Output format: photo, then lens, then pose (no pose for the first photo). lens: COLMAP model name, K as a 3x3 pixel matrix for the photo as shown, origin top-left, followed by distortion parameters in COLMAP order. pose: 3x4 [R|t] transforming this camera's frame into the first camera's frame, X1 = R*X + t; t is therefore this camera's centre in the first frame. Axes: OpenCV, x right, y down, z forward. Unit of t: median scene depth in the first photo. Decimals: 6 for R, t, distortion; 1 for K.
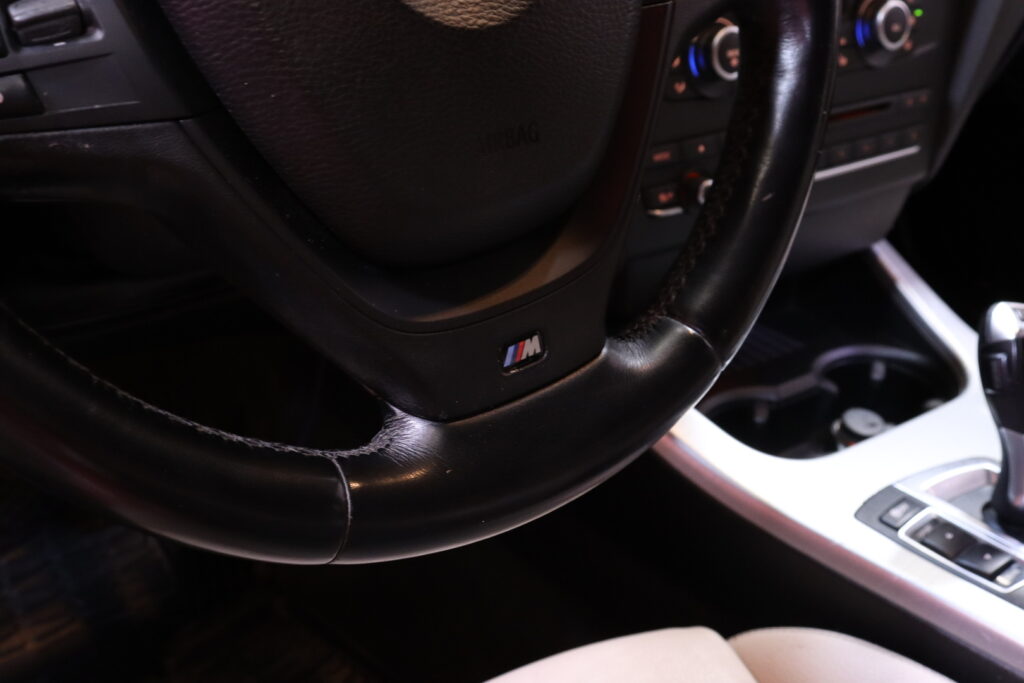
lens RADIAL K [[1165.2, 0, 513.4], [0, 1165.2, 334.7], [0, 0, 1]] dist [0.001751, 0.000000]
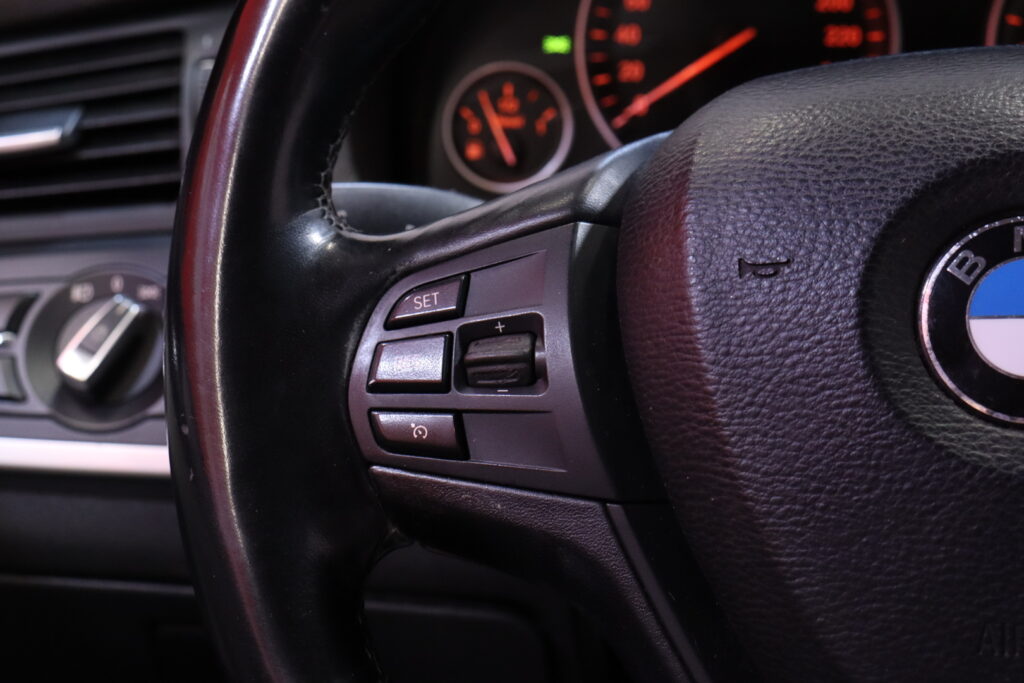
lens RADIAL K [[2358.1, 0, 514.4], [0, 2358.1, 339.6], [0, 0, 1]] dist [0.324705, 0.000000]
pose [[0.726045, 0.154289, -0.670115, 0.376342], [-0.344095, 0.925239, -0.159785, -0.000044], [0.595363, 0.346594, 0.724855, -0.145547]]
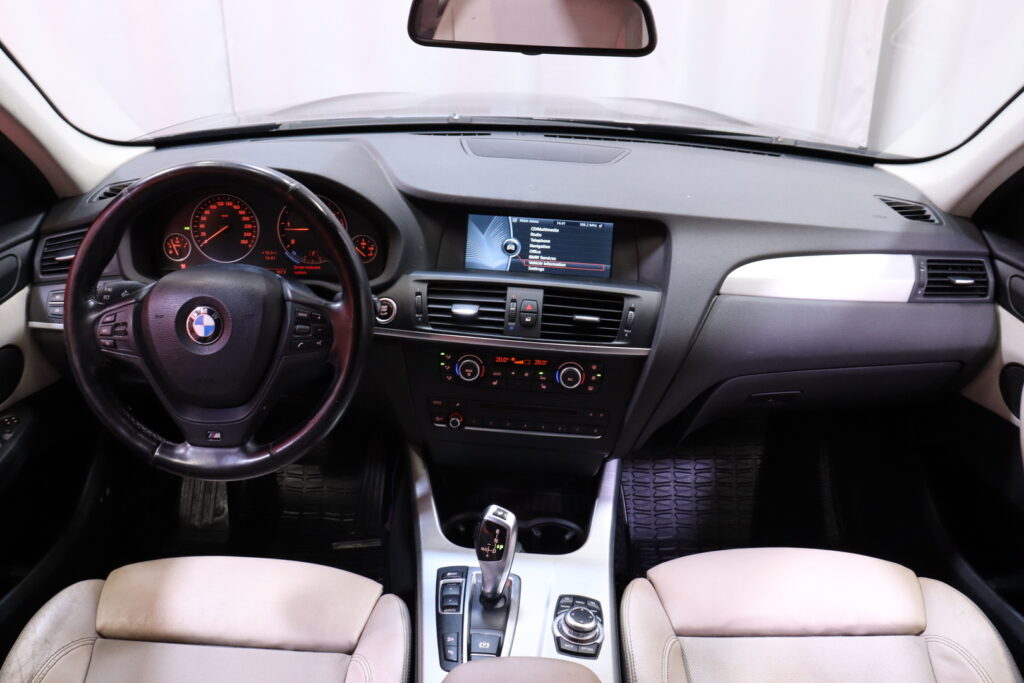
lens RADIAL K [[839.9, 0, 489.0], [0, 839.9, 322.7], [0, 0, 1]] dist [-0.184997, 0.142794]
pose [[0.784749, 0.252031, -0.566259, 1.250294], [-0.317756, 0.947993, -0.018428, -0.336434], [0.532165, 0.194393, 0.824021, -0.451905]]
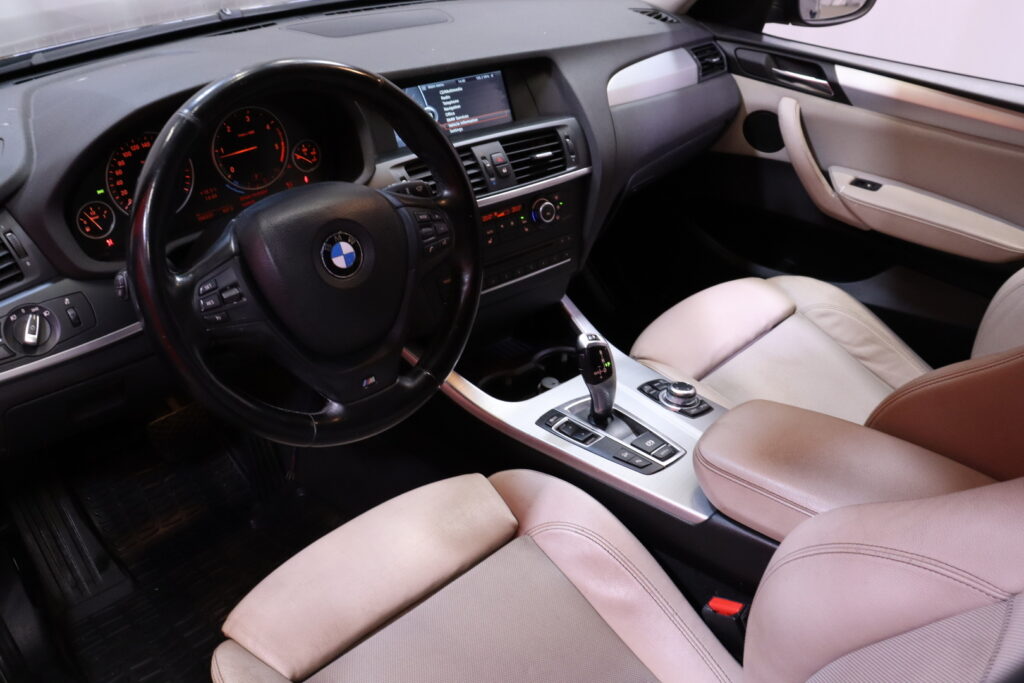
lens RADIAL K [[839.9, 0, 518.0], [0, 839.9, 331.9], [0, 0, 1]] dist [-0.184997, 0.142794]
pose [[0.992142, -0.077855, 0.097941, 0.100572], [0.076132, 0.996872, 0.021209, -0.079289], [-0.099286, -0.013586, 0.994966, -0.781322]]
